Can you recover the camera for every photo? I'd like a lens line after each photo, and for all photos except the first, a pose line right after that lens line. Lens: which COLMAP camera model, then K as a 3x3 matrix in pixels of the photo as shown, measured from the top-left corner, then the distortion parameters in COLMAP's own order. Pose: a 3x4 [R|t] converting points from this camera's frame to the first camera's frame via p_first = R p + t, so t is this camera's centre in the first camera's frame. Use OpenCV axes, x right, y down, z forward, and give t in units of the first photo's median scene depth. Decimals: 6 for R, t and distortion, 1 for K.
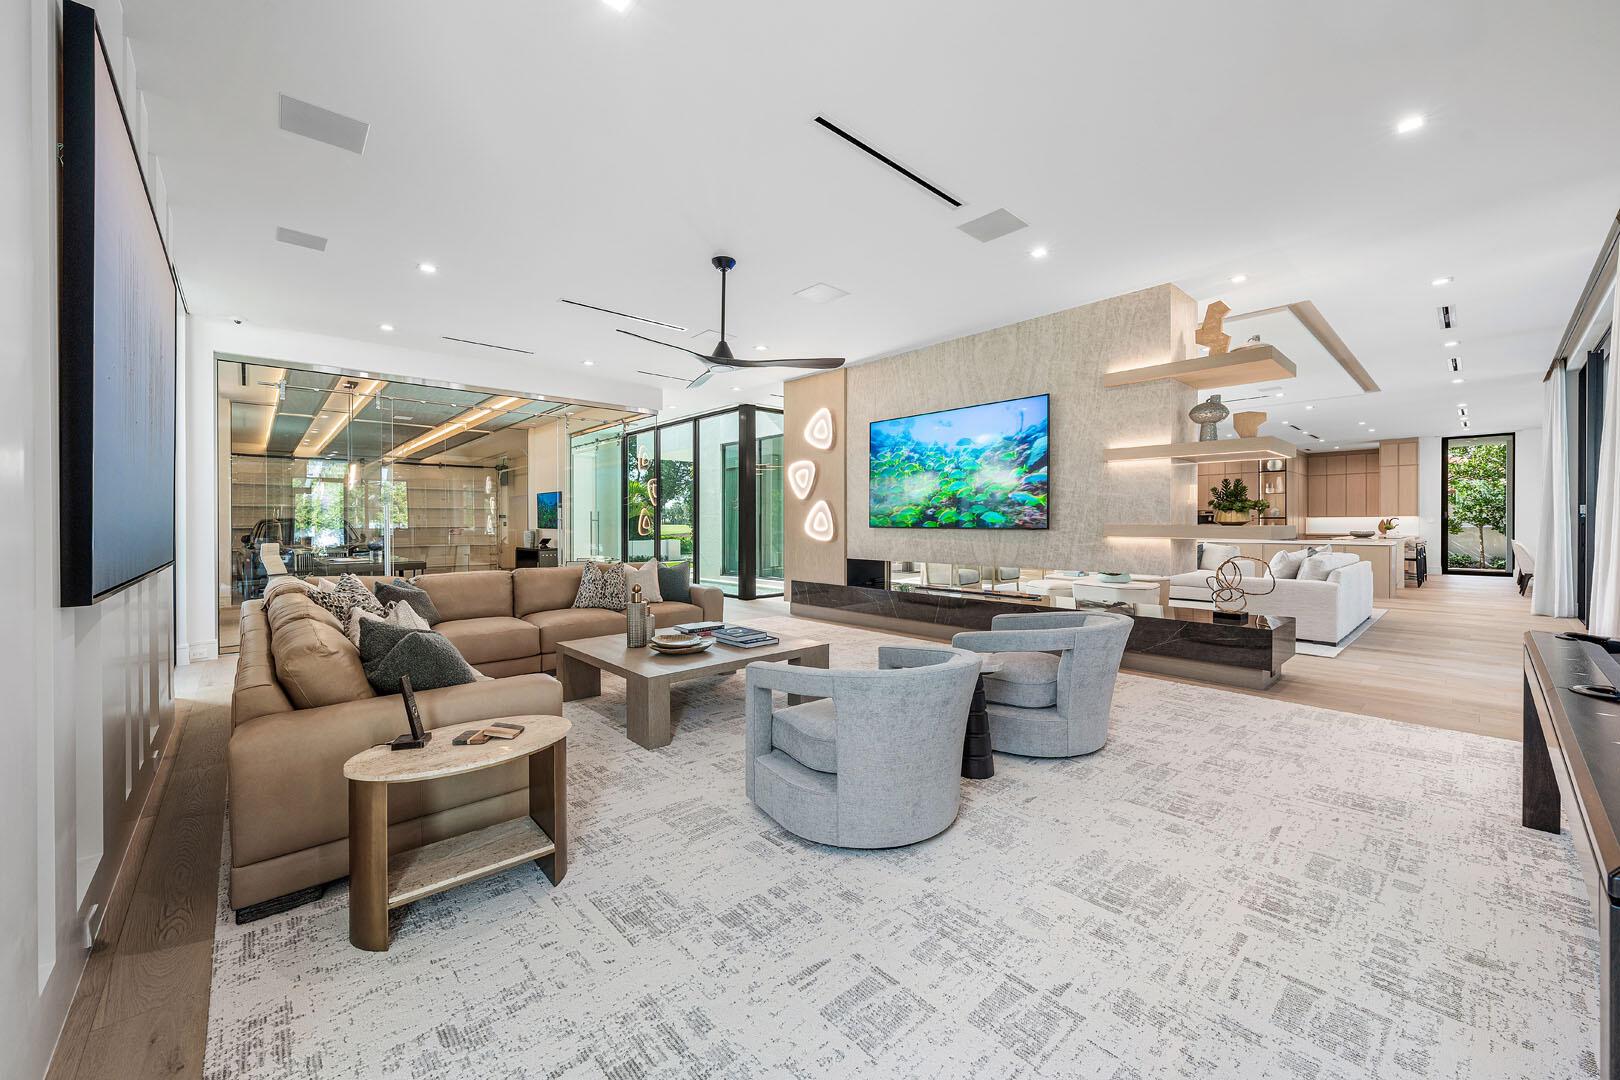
lens RADIAL K [[613.2, 0, 812.8], [0, 613.2, 519.3], [0, 0, 1]] dist [0.000299, 0.000003]
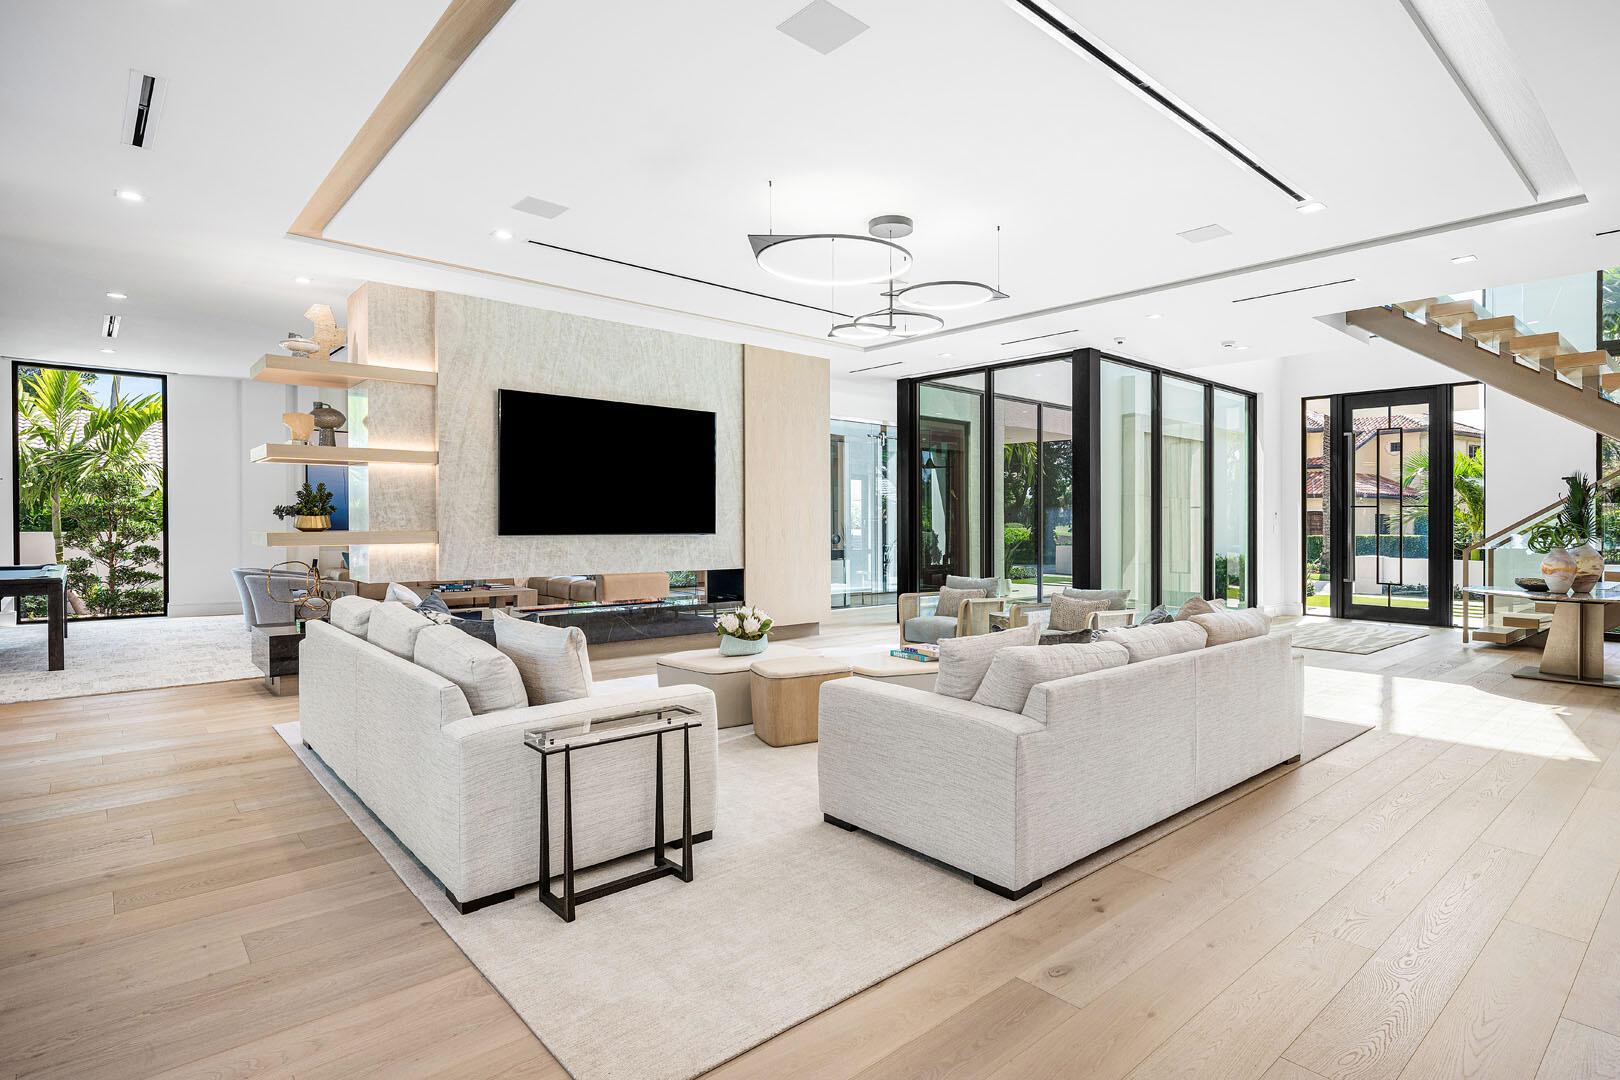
lens RADIAL K [[826.5, 0, 798.2], [0, 826.5, 535.4], [0, 0, 1]] dist [-0.000180, 0.000569]
pose [[-0.033591, 0.024614, -0.999132, 1.270977], [-0.005843, 0.999675, 0.024824, -0.011206], [0.999419, 0.006672, -0.033437, 1.167623]]
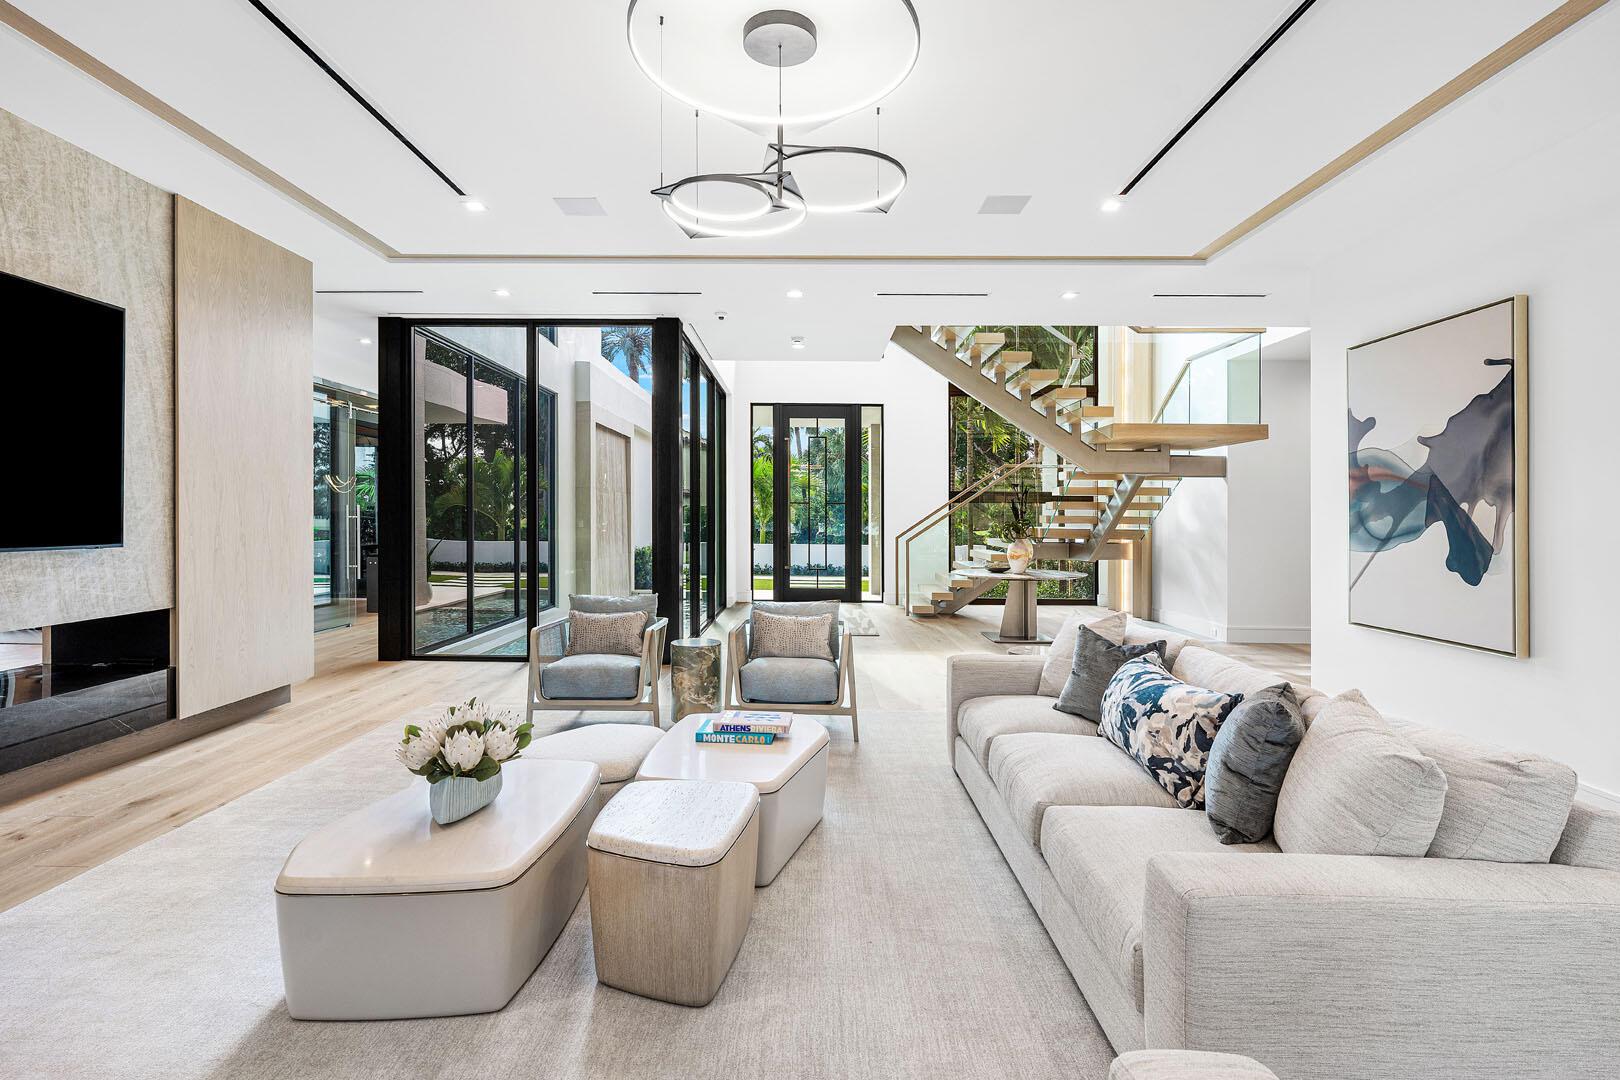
lens RADIAL K [[775.2, 0, 796.6], [0, 775.2, 510.2], [0, 0, 1]] dist [0.008944, -0.000637]
pose [[0.723916, 0.006425, -0.689858, 0.882069], [-0.009088, 0.999959, -0.000224, -0.013568], [0.689828, 0.006431, 0.723945, 0.958650]]
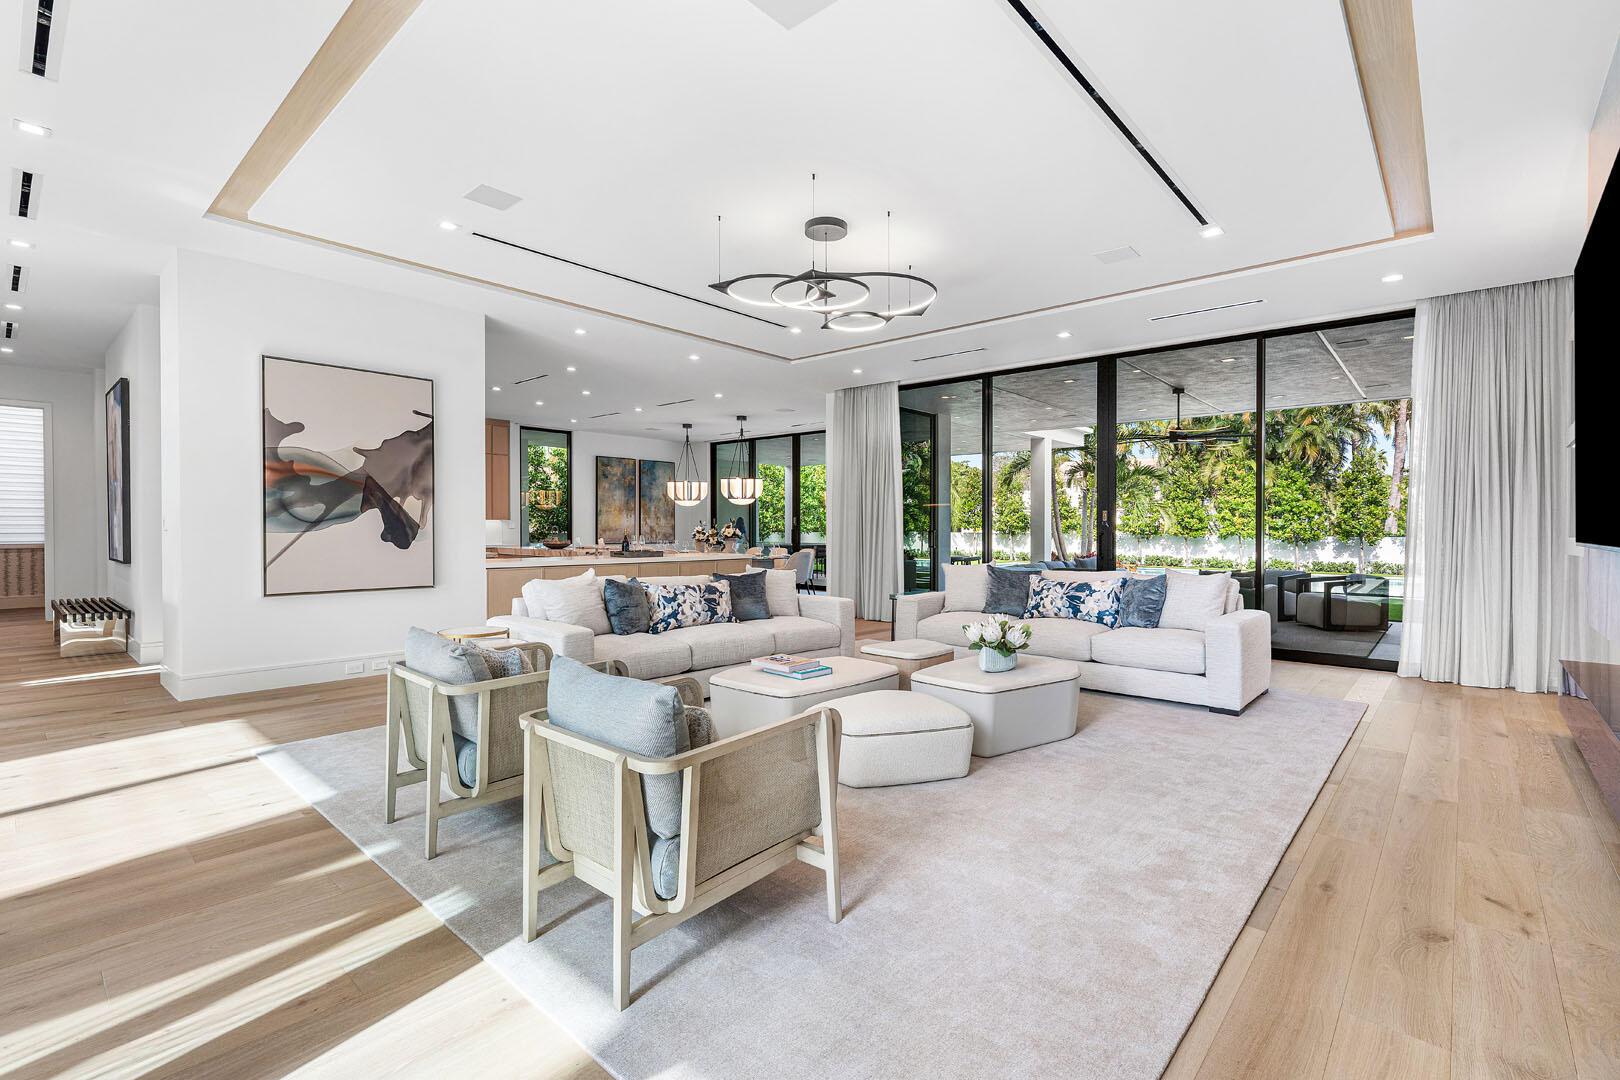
lens RADIAL K [[747.0, 0, 806.0], [0, 747.0, 526.6], [0, 0, 1]] dist [-0.001856, -0.000305]
pose [[-0.092545, 0.005409, 0.995694, -0.012039], [-0.011529, 0.999912, -0.006503, 0.009408], [-0.995642, -0.012081, -0.092474, 1.307904]]
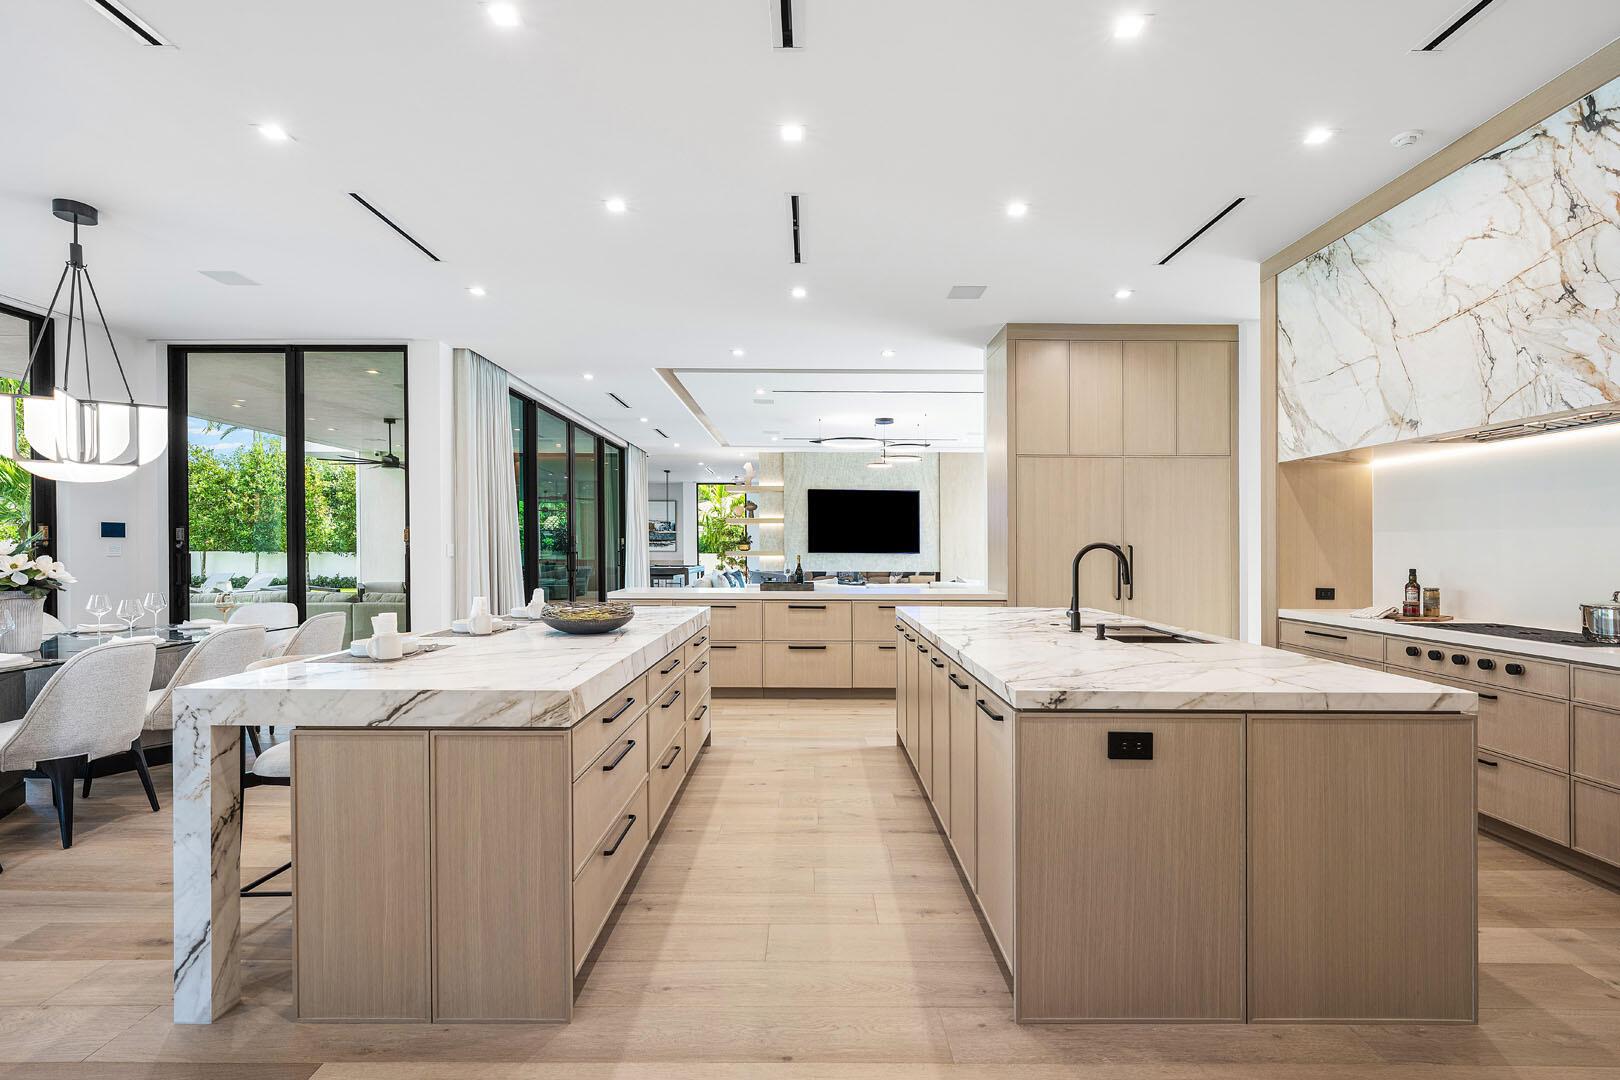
lens RADIAL K [[697.8, 0, 810.3], [0, 697.8, 551.1], [0, 0, 1]] dist [-0.001867, 0.000341]
pose [[-0.678085, 0.008040, -0.734940, 1.678292], [0.002121, 0.999957, 0.008983, -0.006779], [0.734981, 0.004532, -0.678073, 2.010085]]
